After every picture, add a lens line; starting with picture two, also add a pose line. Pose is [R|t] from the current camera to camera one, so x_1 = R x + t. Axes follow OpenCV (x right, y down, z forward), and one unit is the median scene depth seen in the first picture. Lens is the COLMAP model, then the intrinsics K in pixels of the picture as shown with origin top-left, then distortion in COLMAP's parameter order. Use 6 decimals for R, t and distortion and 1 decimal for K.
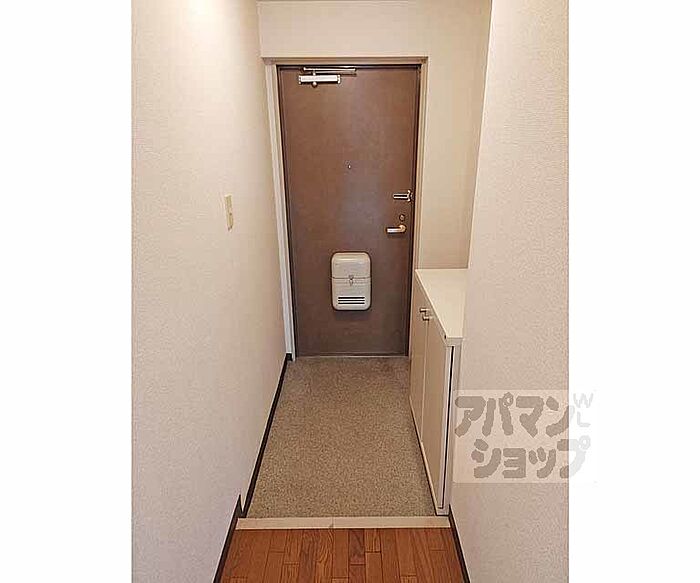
lens RADIAL K [[590.9, 0, 353.2], [0, 590.9, 289.9], [0, 0, 1]] dist [0.088058, -0.002772]
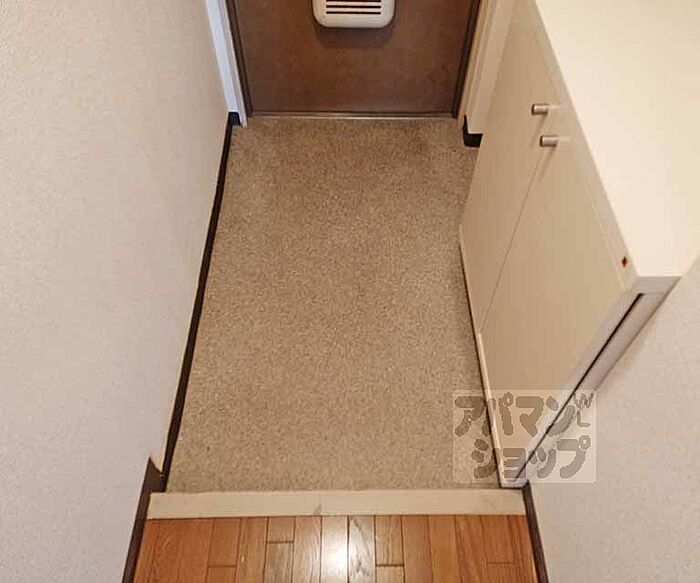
lens RADIAL K [[590.9, 0, 353.2], [0, 590.9, 289.9], [0, 0, 1]] dist [0.088058, -0.002772]
pose [[0.999729, 0.008010, 0.021845, -0.014523], [-0.019308, 0.809480, 0.586830, -0.098706], [-0.012982, -0.587093, 0.809415, 0.581107]]
